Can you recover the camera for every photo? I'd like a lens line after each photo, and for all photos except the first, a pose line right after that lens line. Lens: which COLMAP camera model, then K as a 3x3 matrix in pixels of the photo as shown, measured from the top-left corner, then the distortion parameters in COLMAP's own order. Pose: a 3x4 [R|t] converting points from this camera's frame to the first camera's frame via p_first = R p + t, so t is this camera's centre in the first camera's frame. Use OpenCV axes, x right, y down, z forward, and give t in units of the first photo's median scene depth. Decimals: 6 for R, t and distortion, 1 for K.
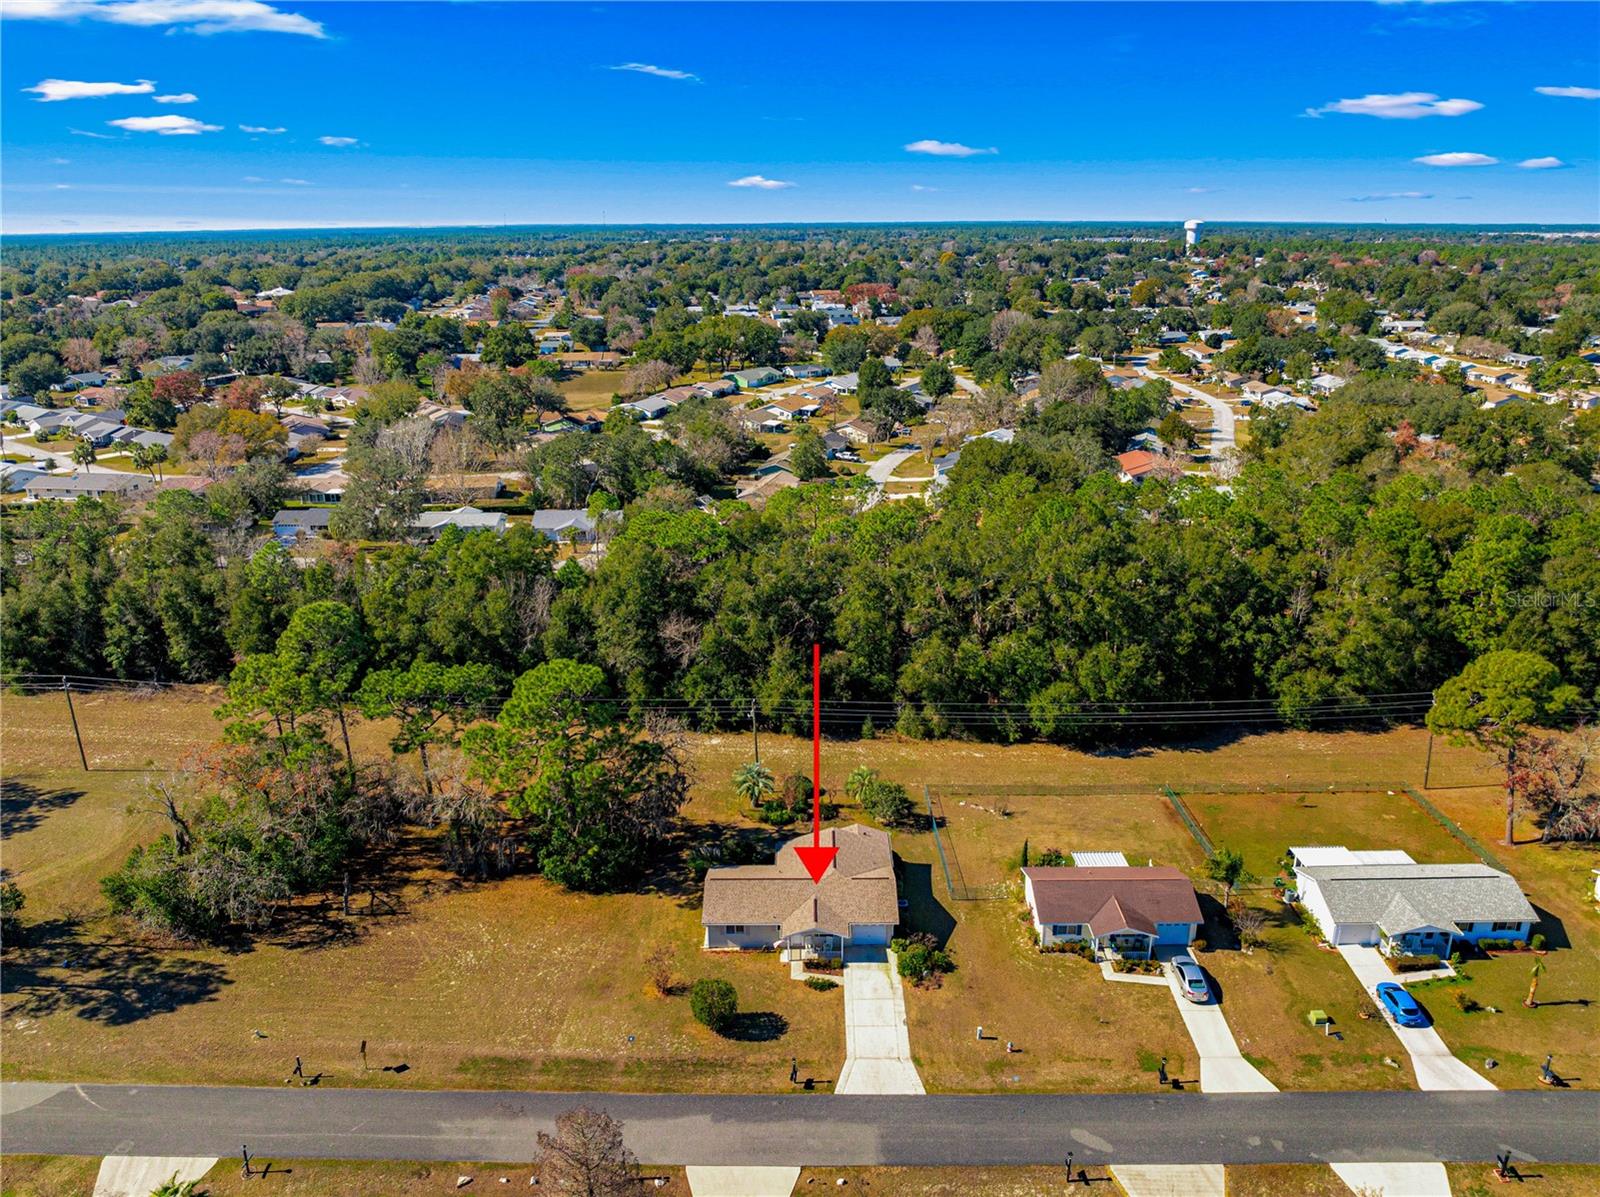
lens RADIAL K [[1116.2, 0, 800.0], [0, 1116.2, 598.5], [0, 0, 1]] dist [0.003549, -0.087247]
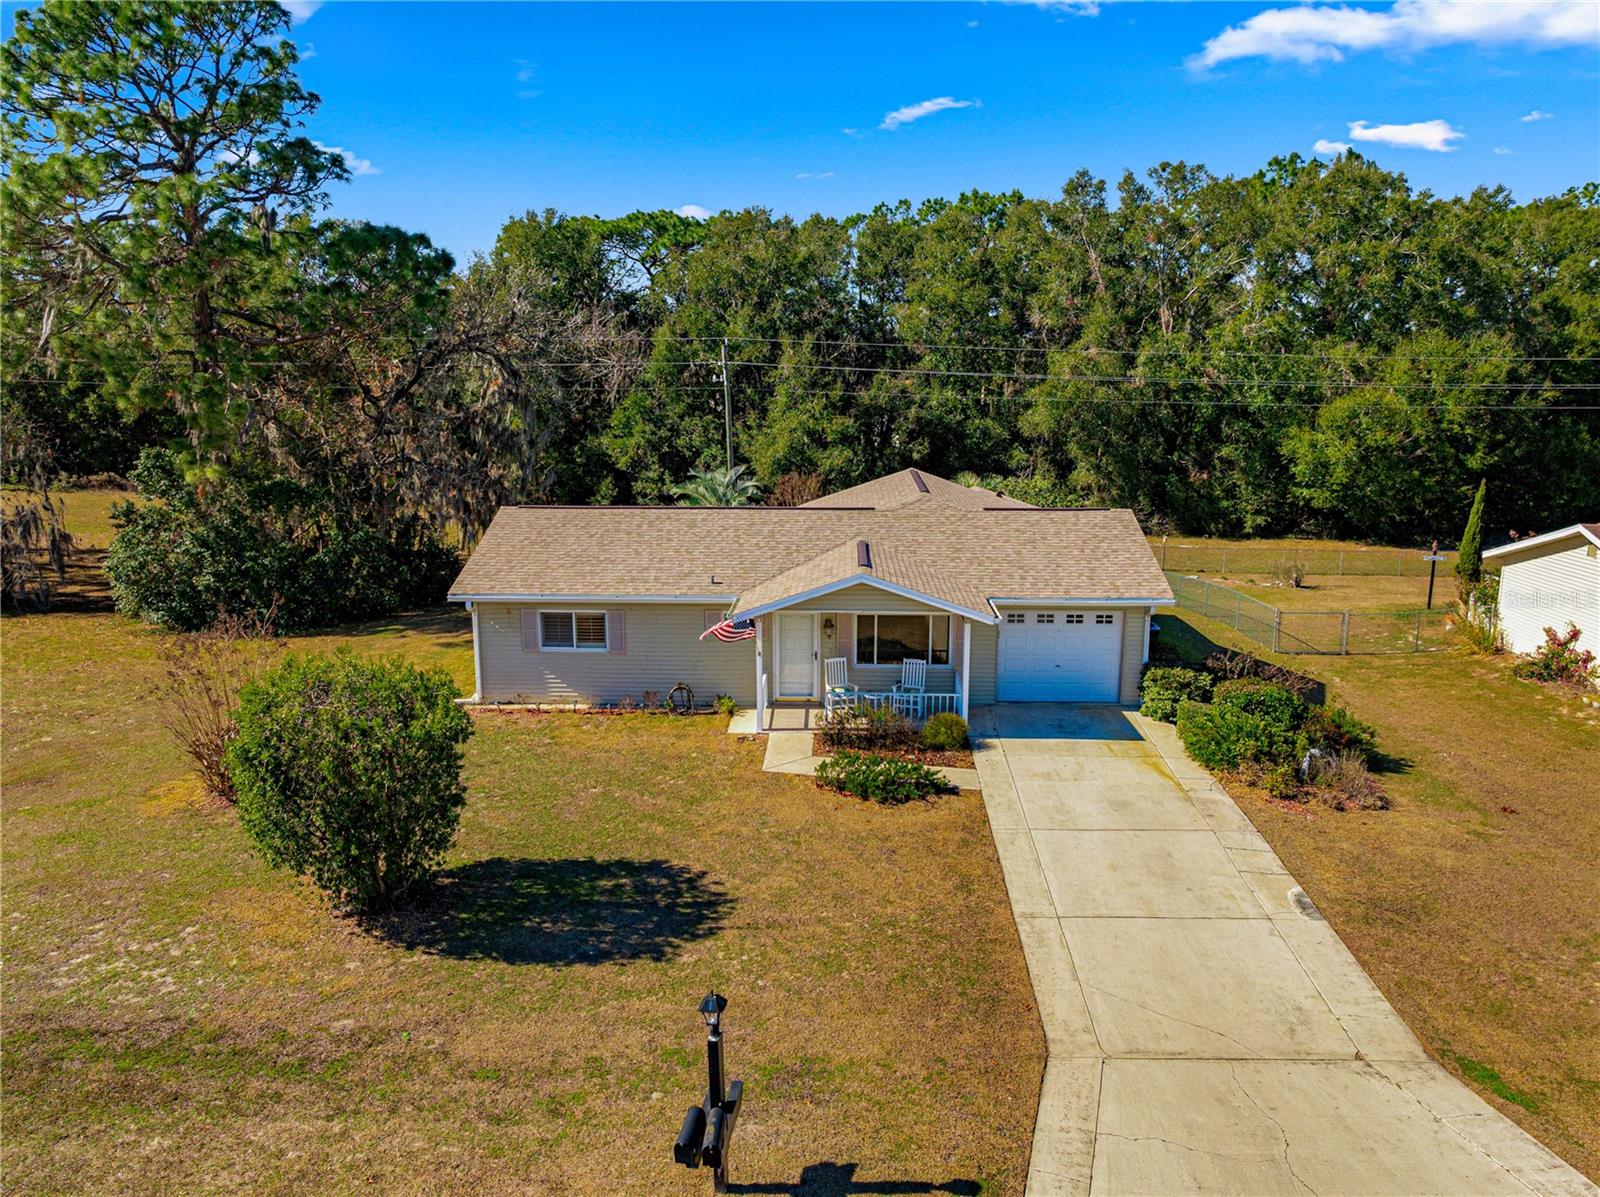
lens RADIAL K [[1116.2, 0, 800.0], [0, 1116.2, 598.5], [0, 0, 1]] dist [0.003549, -0.087247]
pose [[0.999304, 0.012816, -0.035038, 0.008064], [-0.016970, 0.992511, -0.120971, 0.323816], [0.033225, 0.121481, 0.992038, 0.730574]]
